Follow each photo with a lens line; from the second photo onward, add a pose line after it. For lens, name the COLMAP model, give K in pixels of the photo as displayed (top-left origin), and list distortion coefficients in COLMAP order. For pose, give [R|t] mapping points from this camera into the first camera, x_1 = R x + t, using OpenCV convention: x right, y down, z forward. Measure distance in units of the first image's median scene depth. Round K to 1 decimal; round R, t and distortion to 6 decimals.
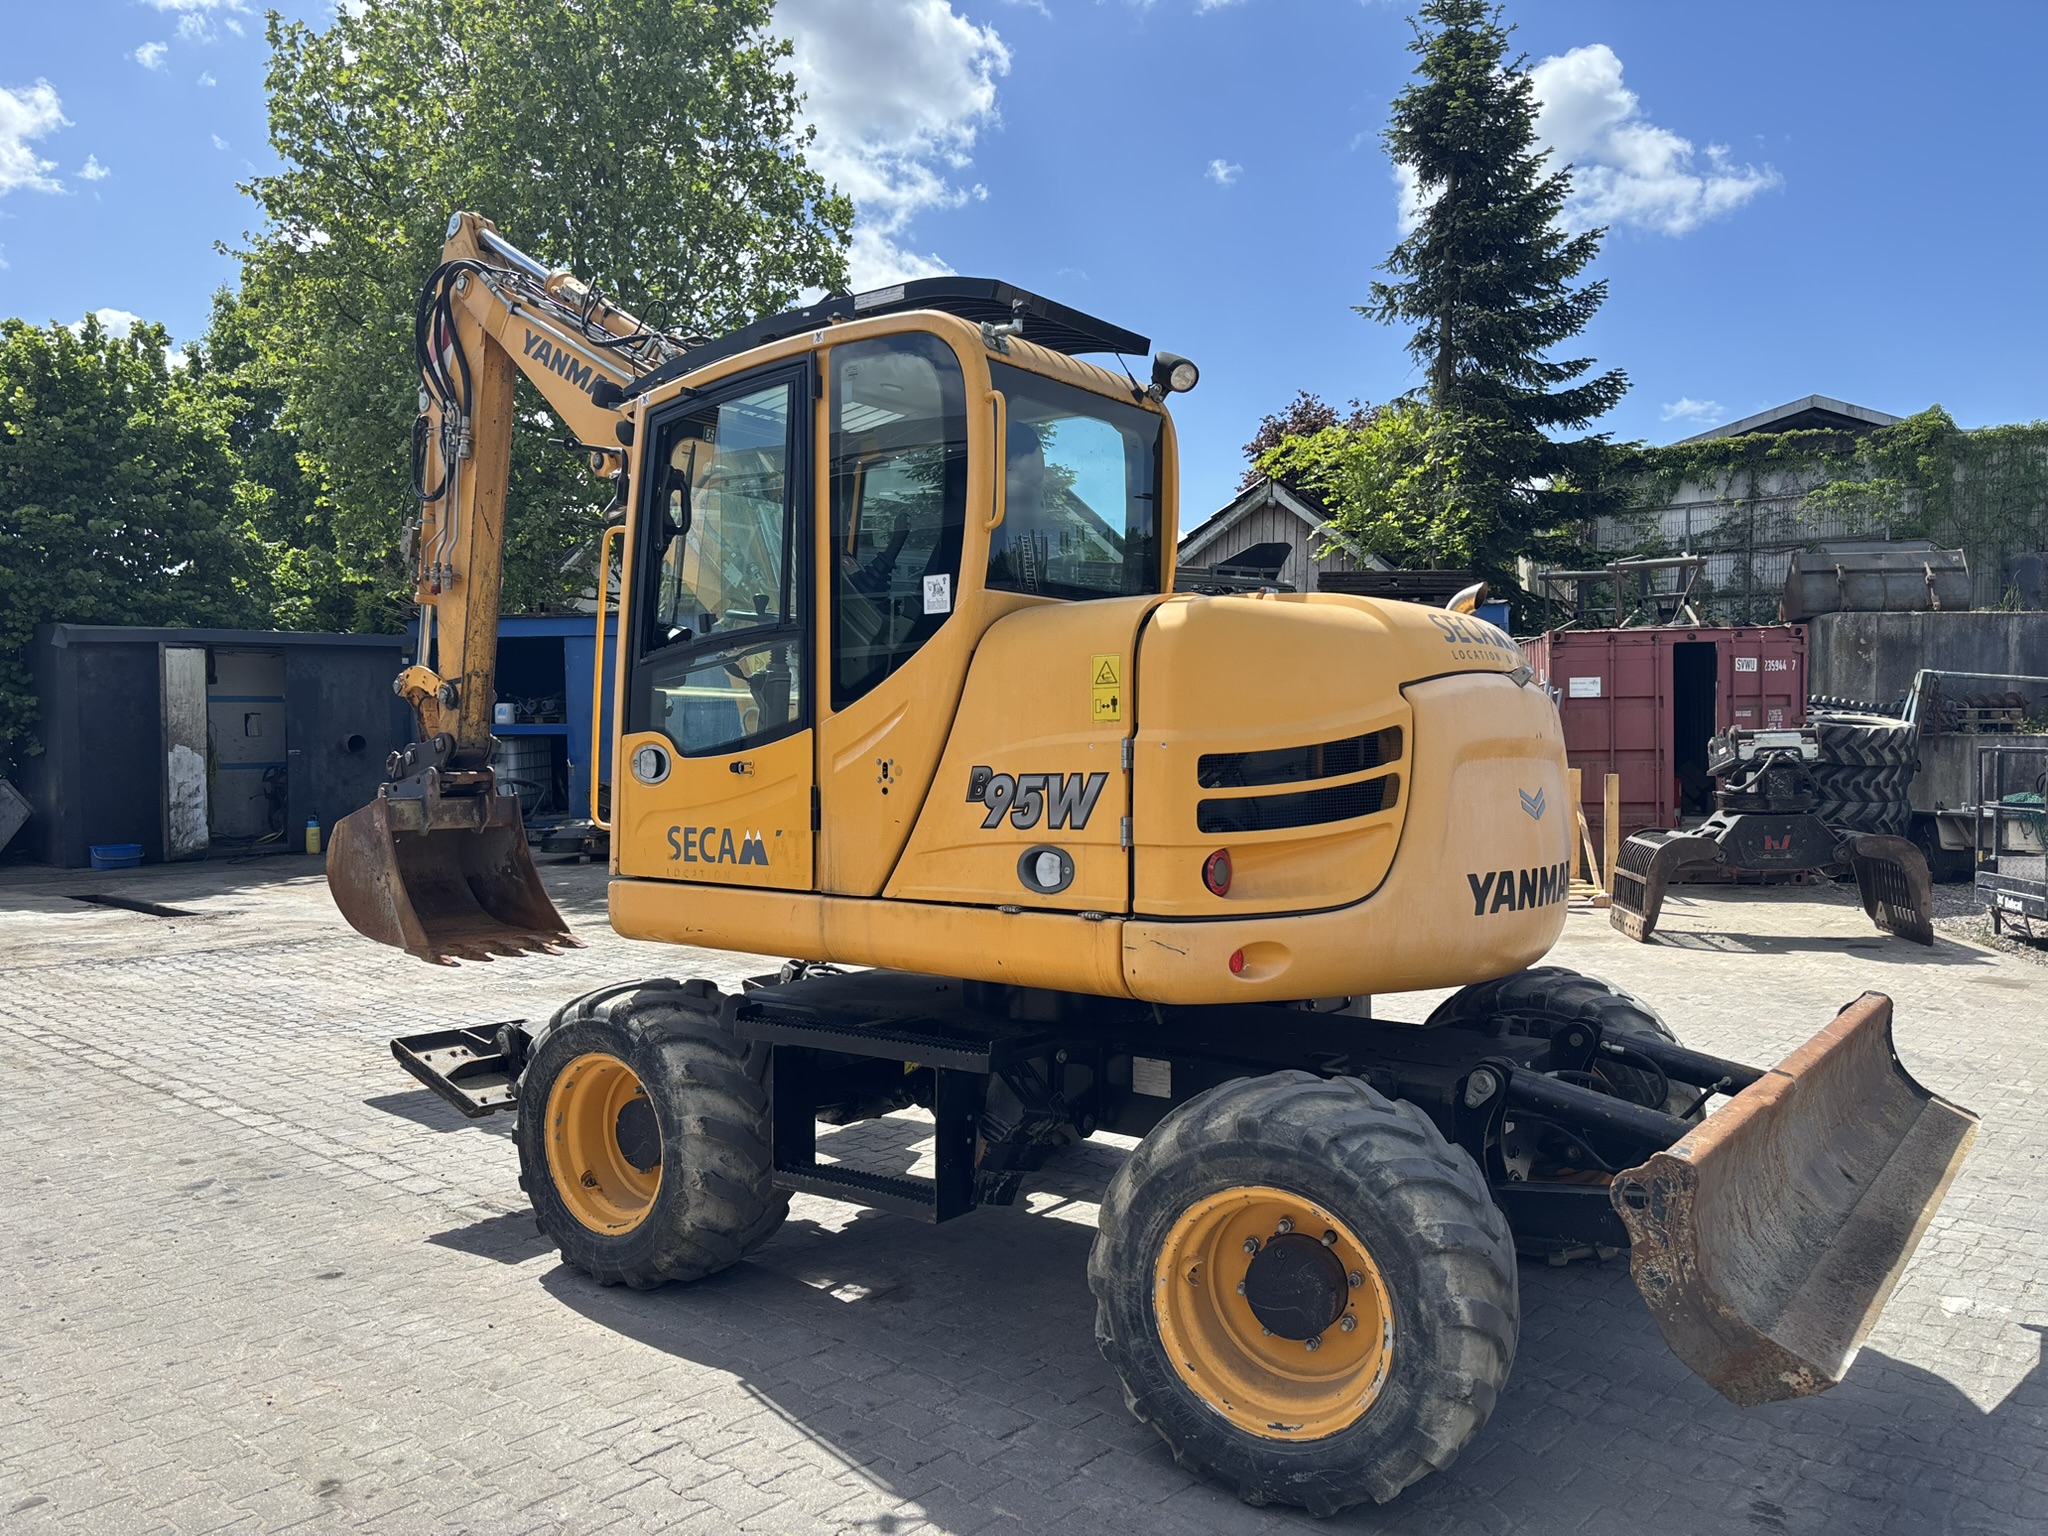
lens RADIAL K [[1575.4, 0, 1025.4], [0, 1575.4, 753.6], [0, 0, 1]] dist [0.071276, -0.091668]
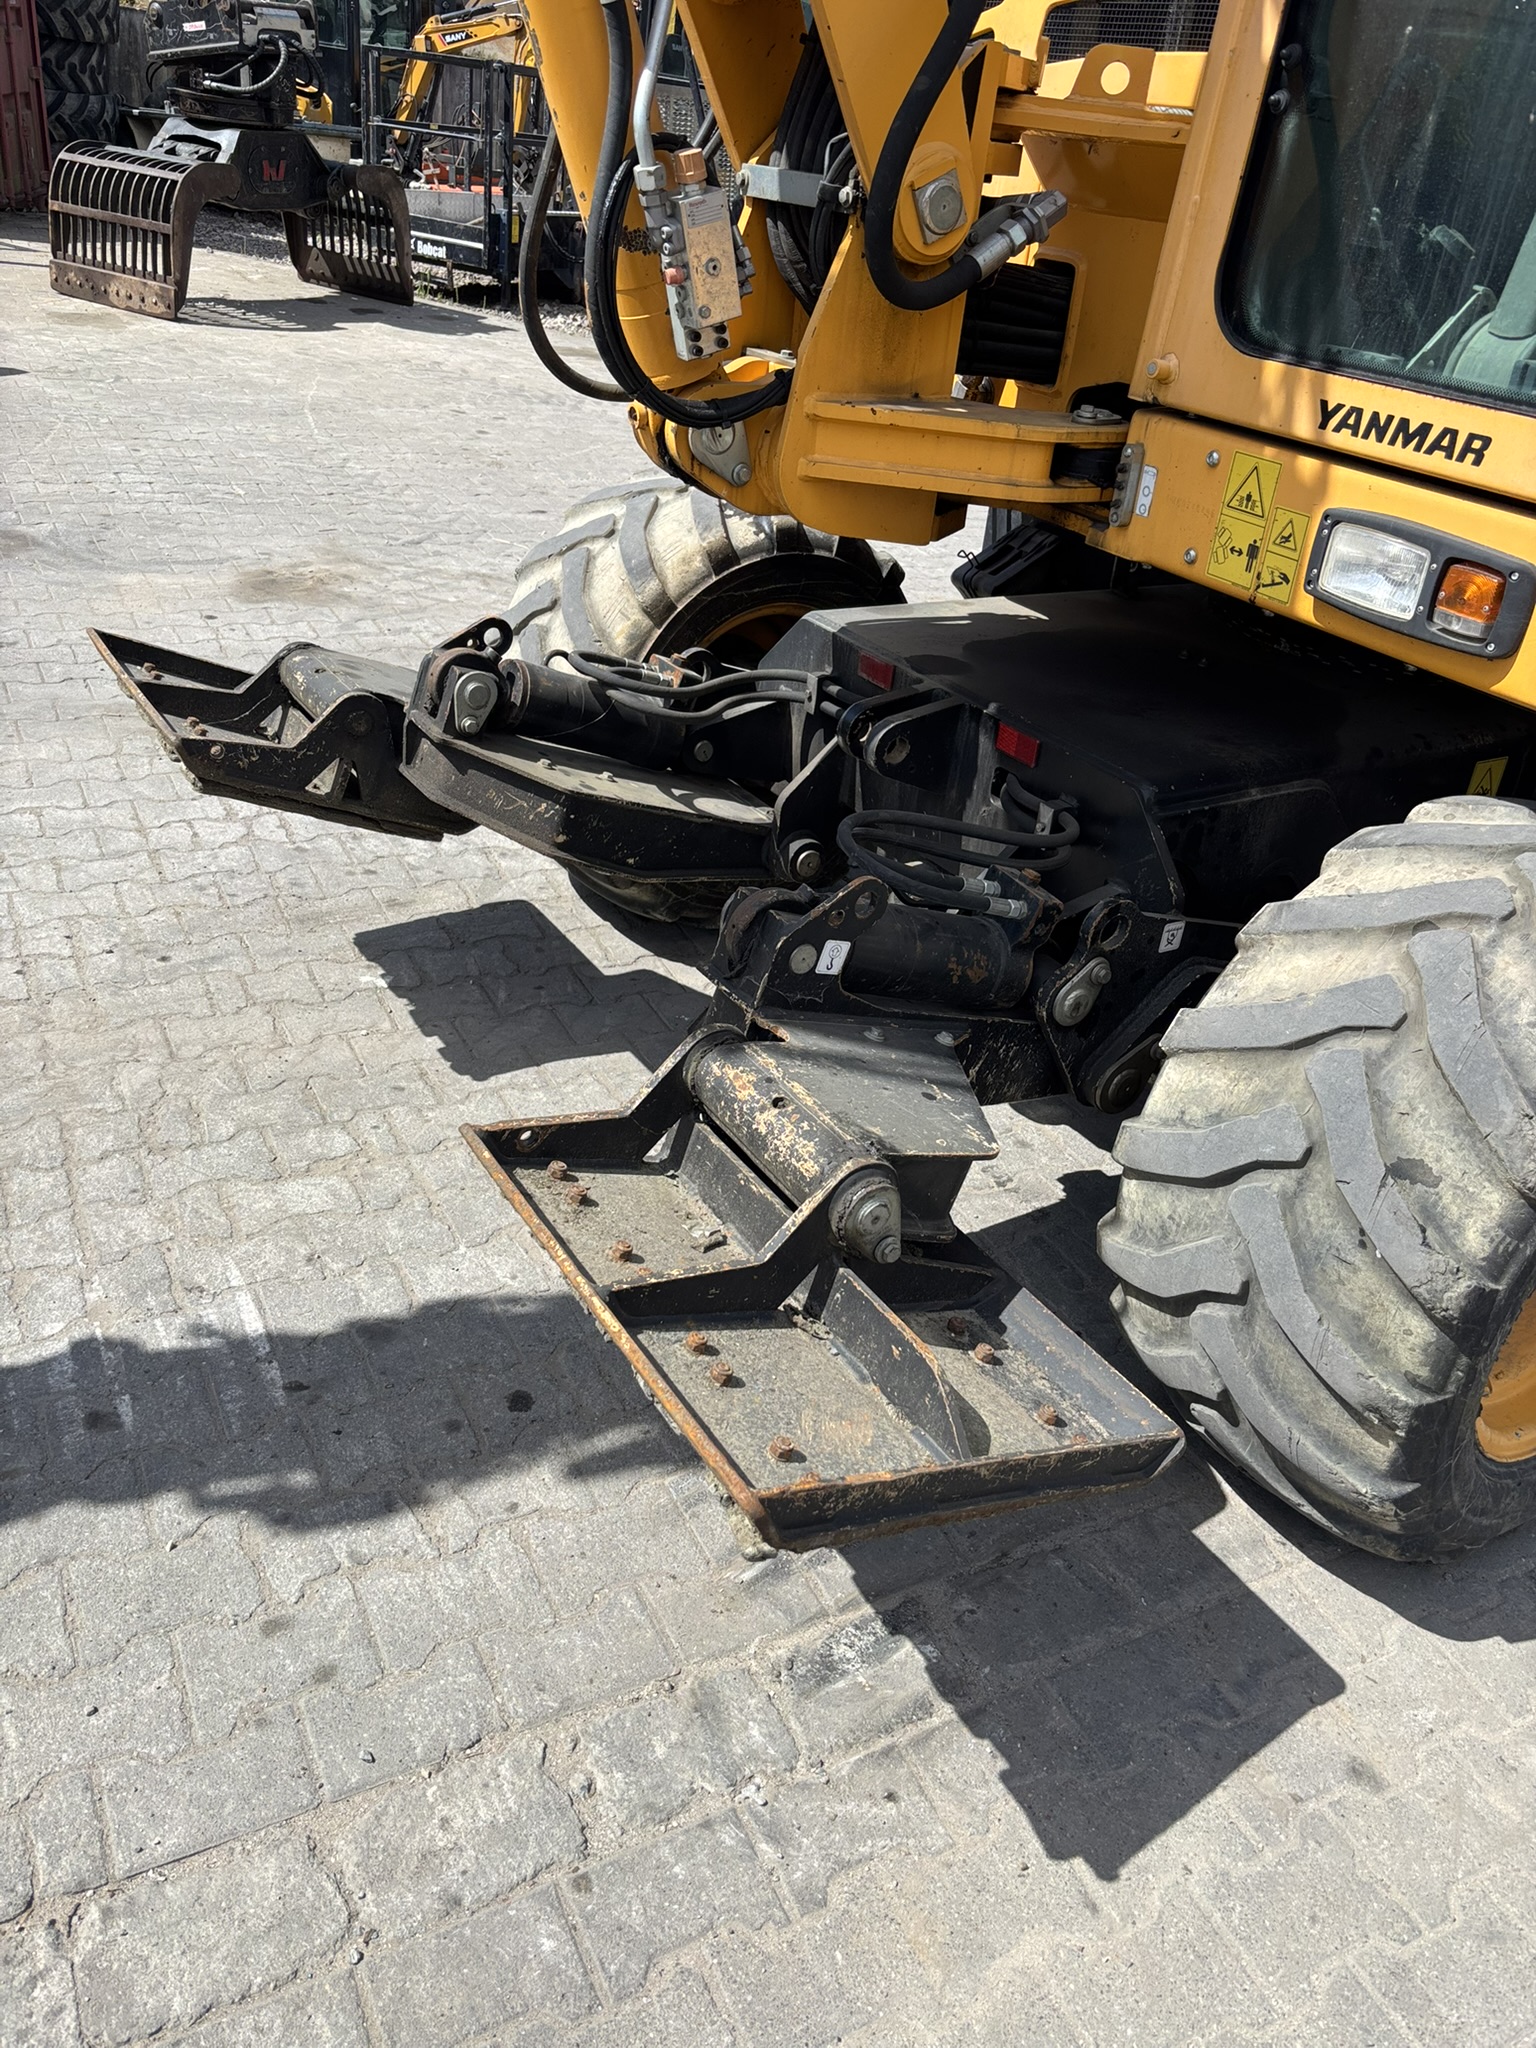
lens RADIAL K [[1575.4, 0, 768.0], [0, 1575.4, 1024.0], [0, 0, 1]] dist [0.071276, -0.091668]
pose [[0.376998, -0.423927, 0.823504, -0.239445], [-0.100886, 0.865023, 0.491485, 0.008026], [-0.920703, -0.268369, 0.283343, 0.416019]]
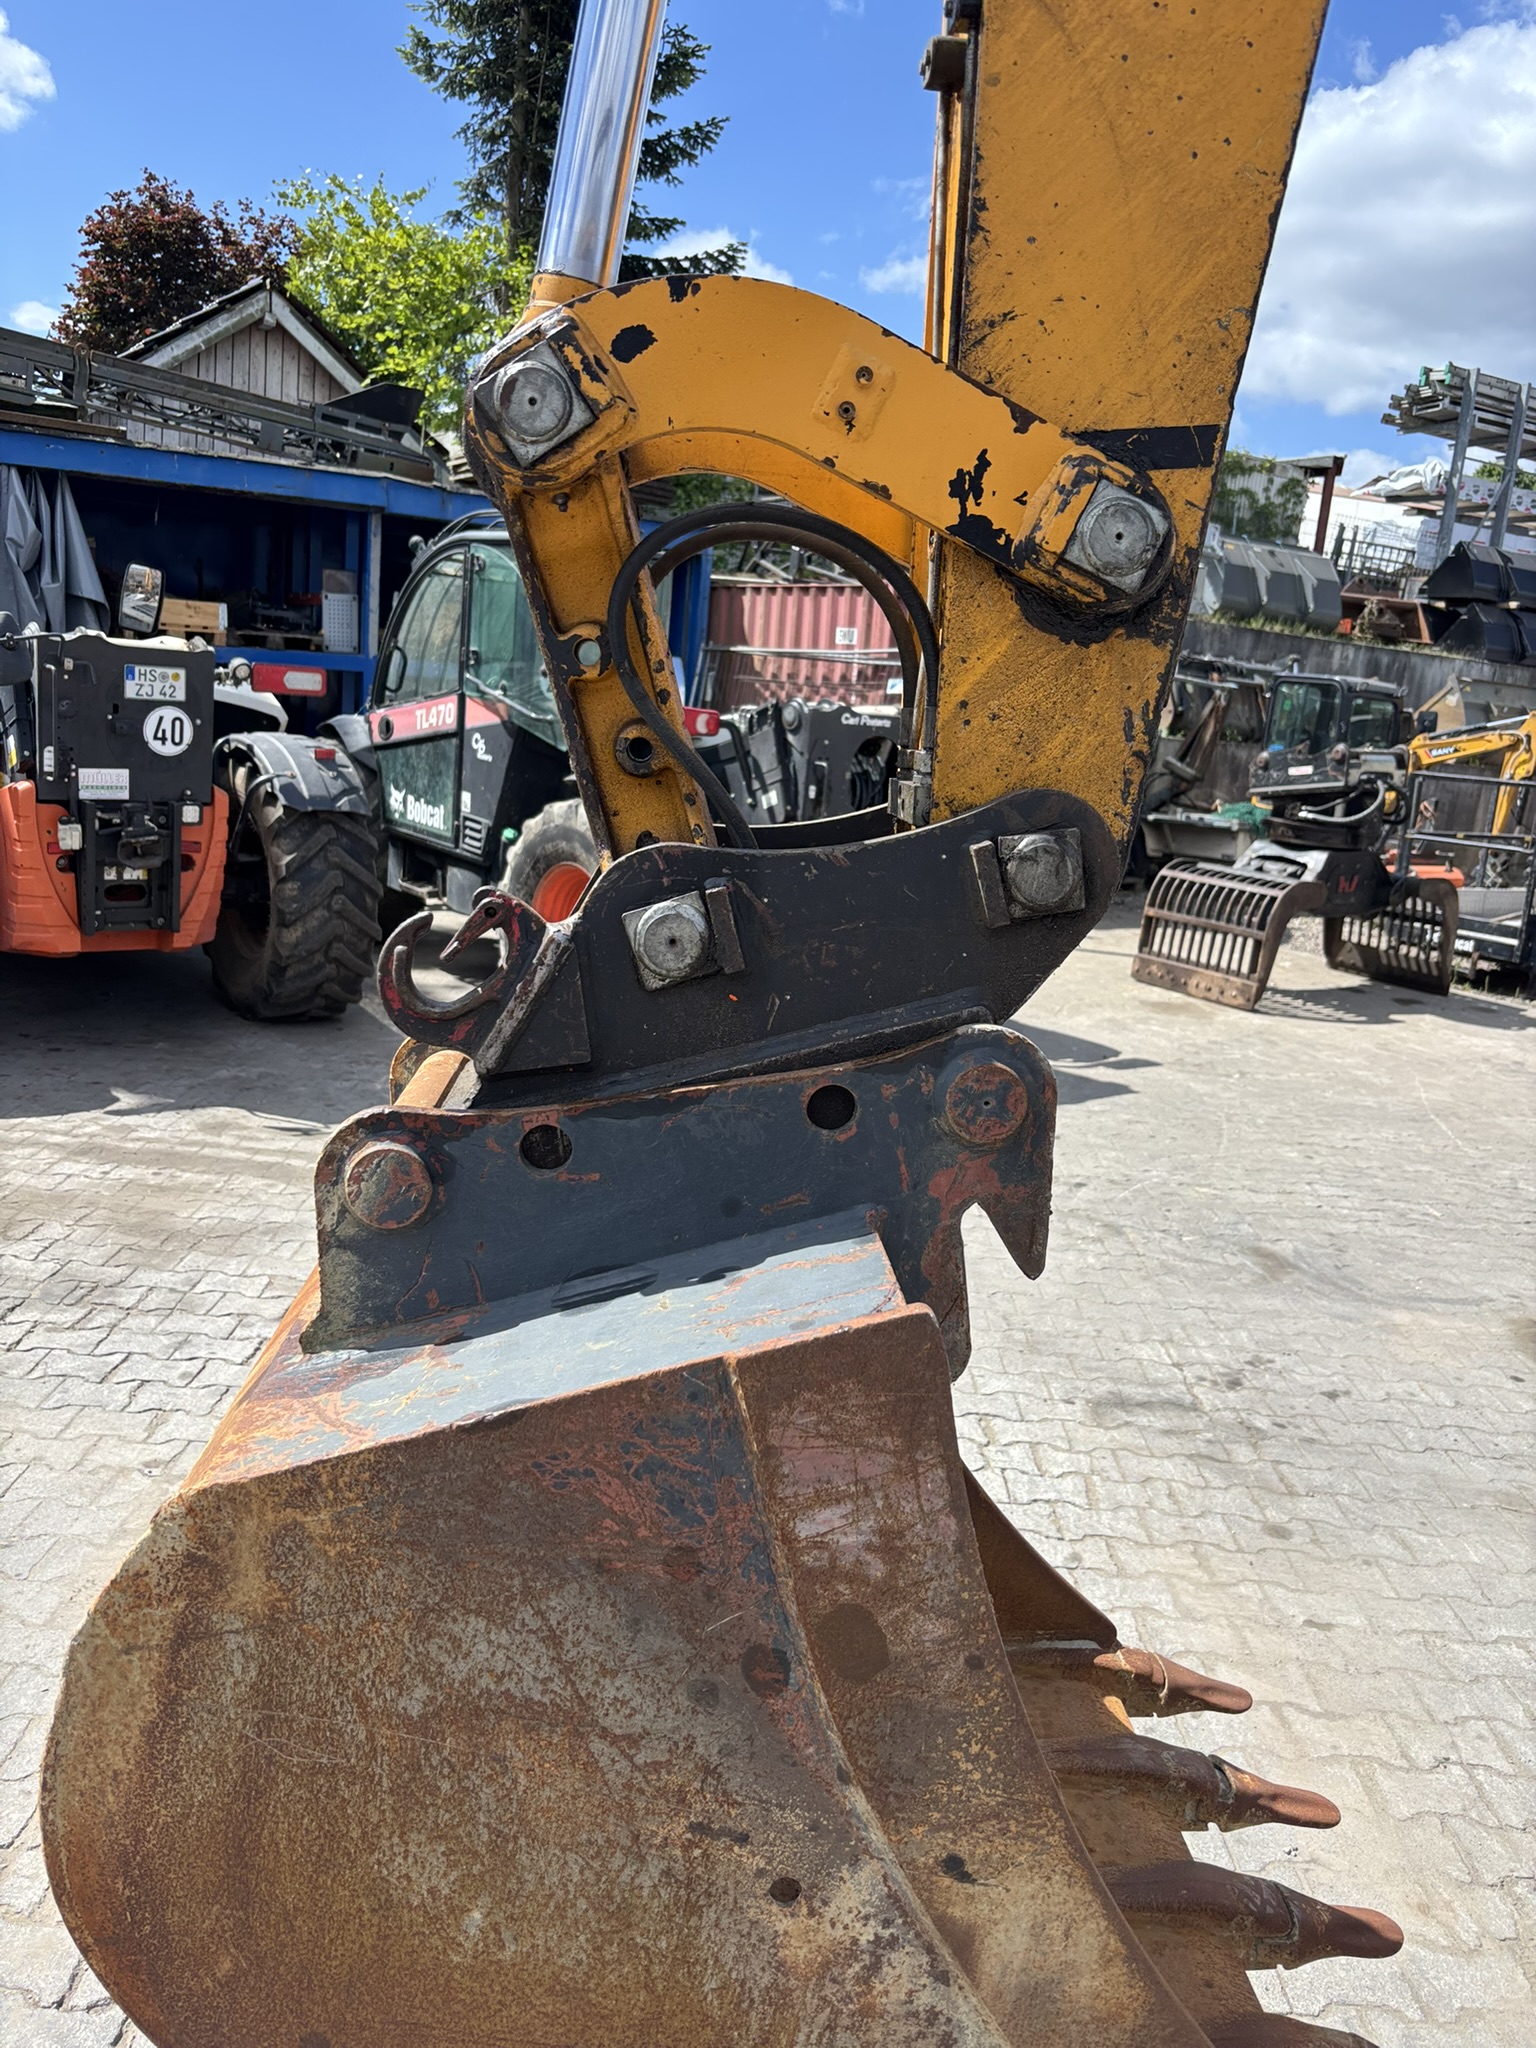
lens RADIAL K [[1568.3, 0, 768.0], [0, 1568.3, 1024.0], [0, 0, 1]] dist [0.017441, -0.007374]
pose [[0.760576, -0.070608, 0.645398, -0.283413], [-0.072181, 0.978710, 0.192136, -0.008790], [-0.645224, -0.192720, 0.739287, 0.532097]]
